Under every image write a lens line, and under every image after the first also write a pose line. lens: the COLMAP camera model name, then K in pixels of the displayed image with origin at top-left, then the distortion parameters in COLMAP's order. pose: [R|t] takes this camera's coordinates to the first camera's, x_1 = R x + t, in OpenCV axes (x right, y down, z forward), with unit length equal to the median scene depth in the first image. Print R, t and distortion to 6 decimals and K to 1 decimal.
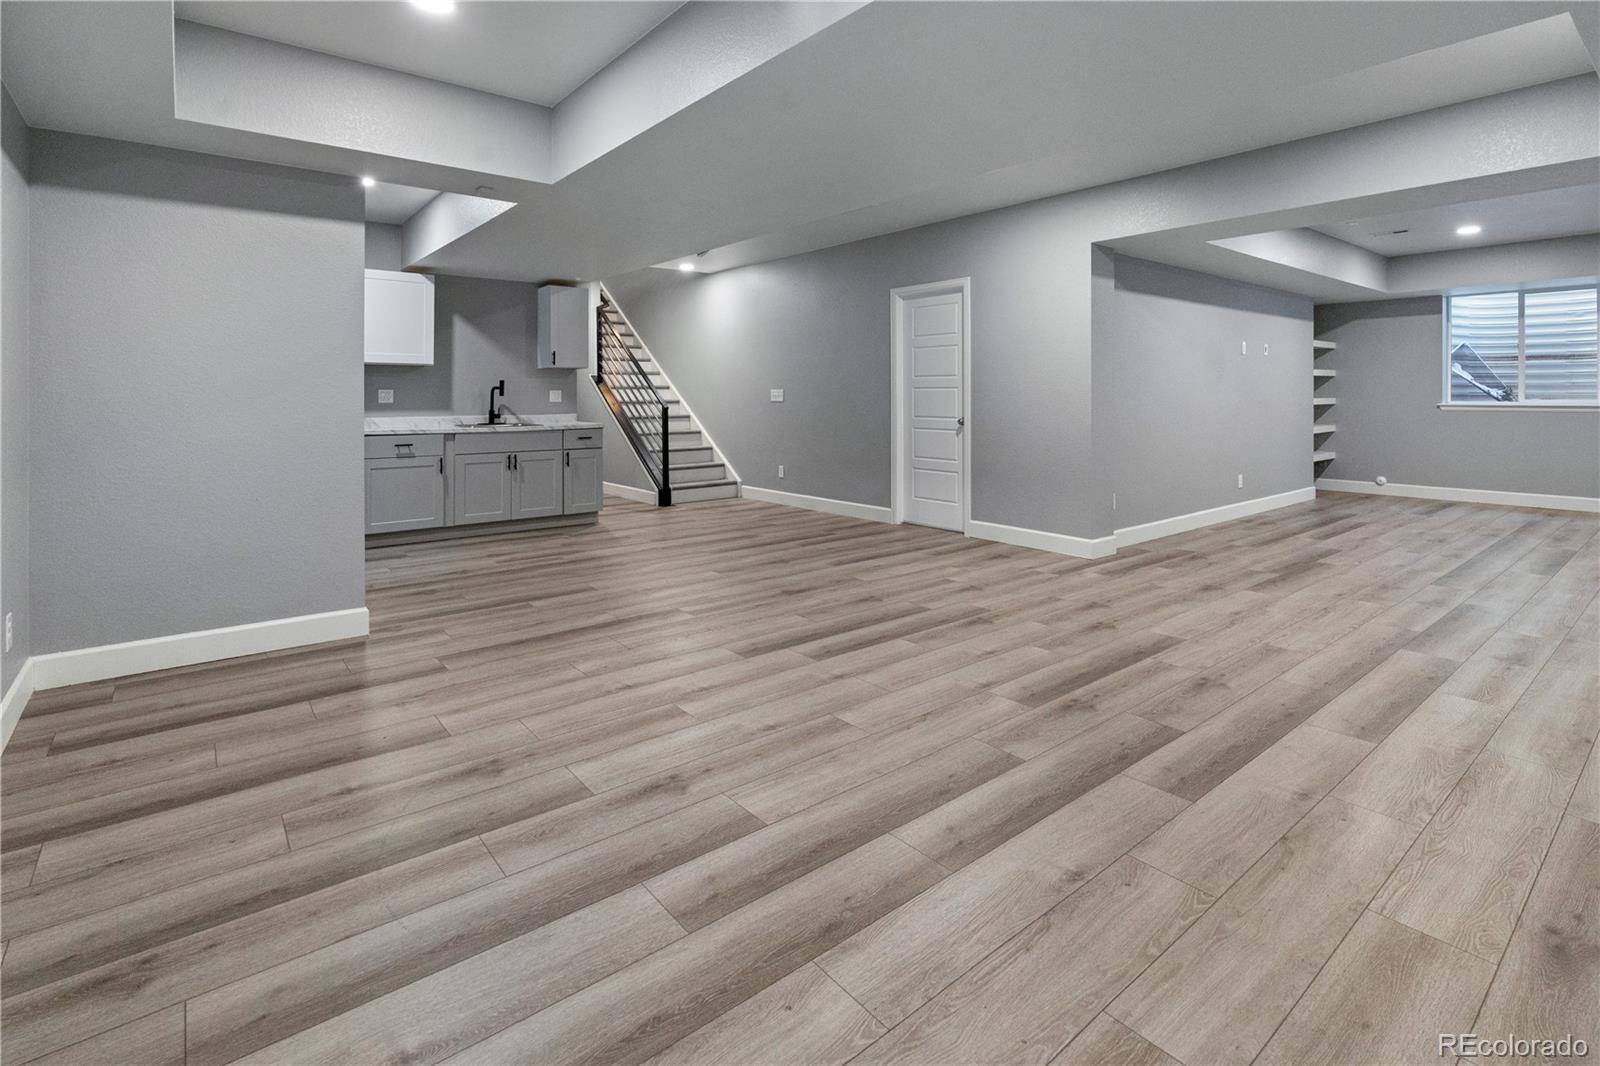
lens RADIAL K [[767.3, 0, 799.3], [0, 767.3, 390.2], [0, 0, 1]] dist [-0.014304, 0.000403]
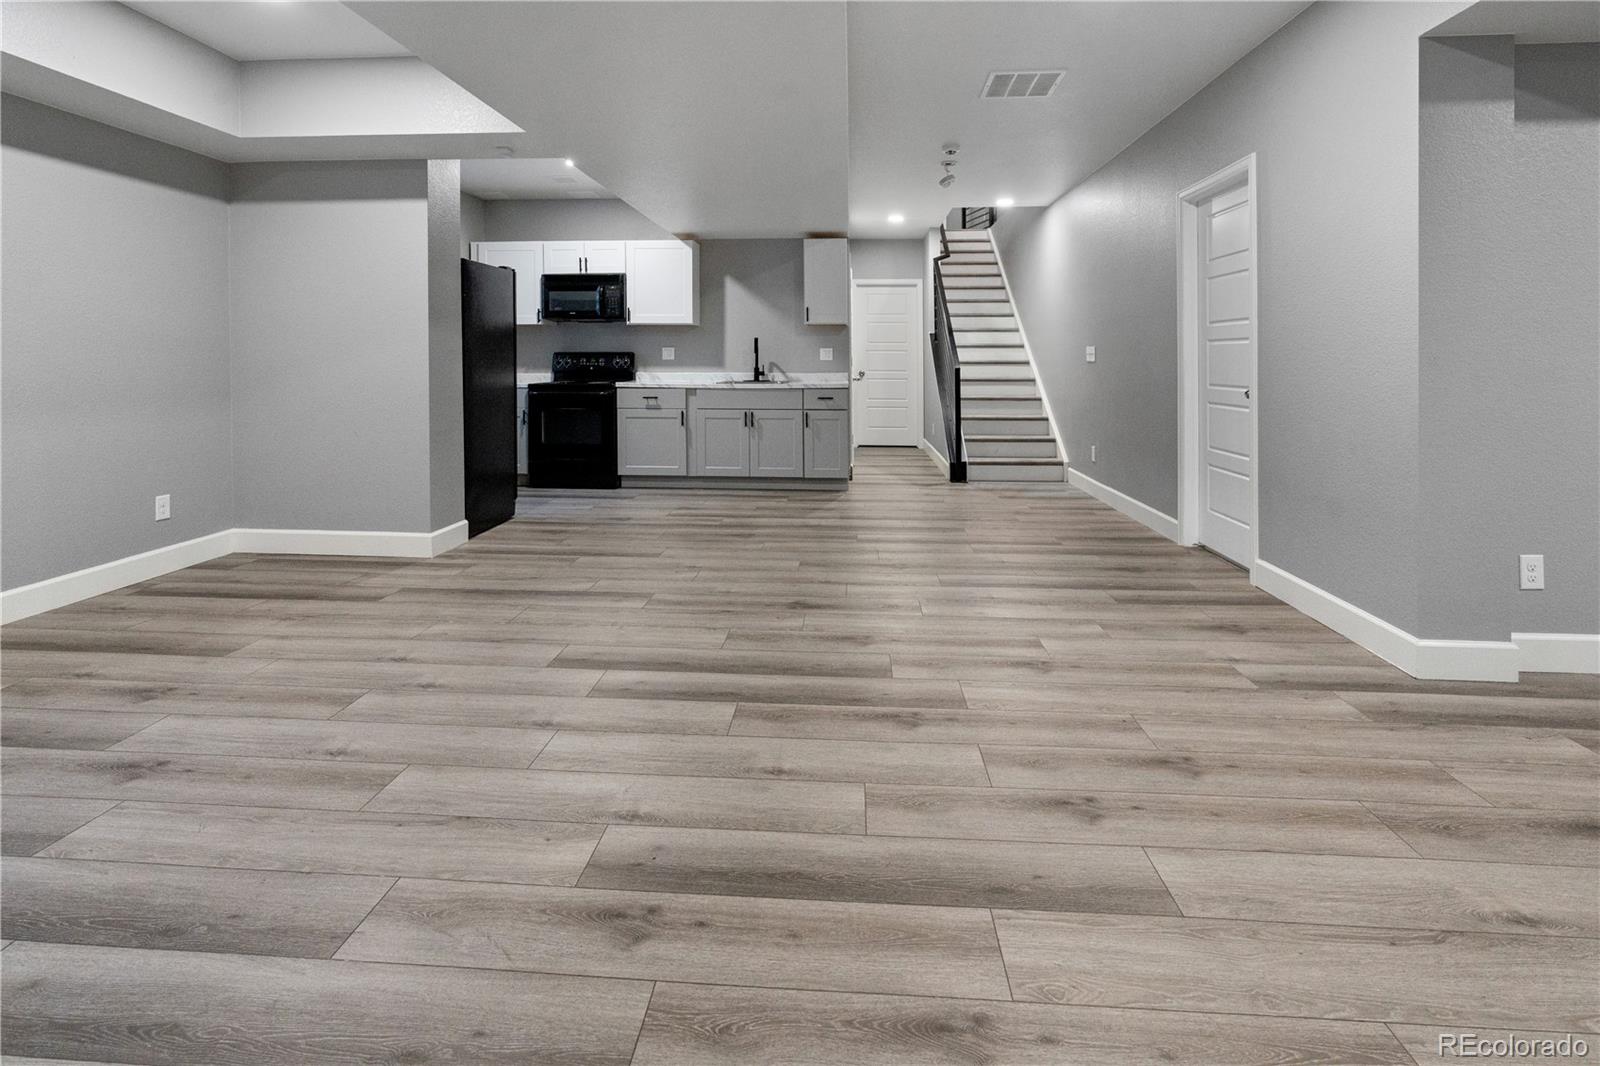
lens RADIAL K [[769.2, 0, 800.4], [0, 769.2, 361.6], [0, 0, 1]] dist [-0.001542, -0.000589]
pose [[0.734311, 0.005730, -0.678789, 0.339415], [-0.000292, 0.999967, 0.008124, 0.009756], [0.678813, -0.005767, 0.734289, 0.291237]]
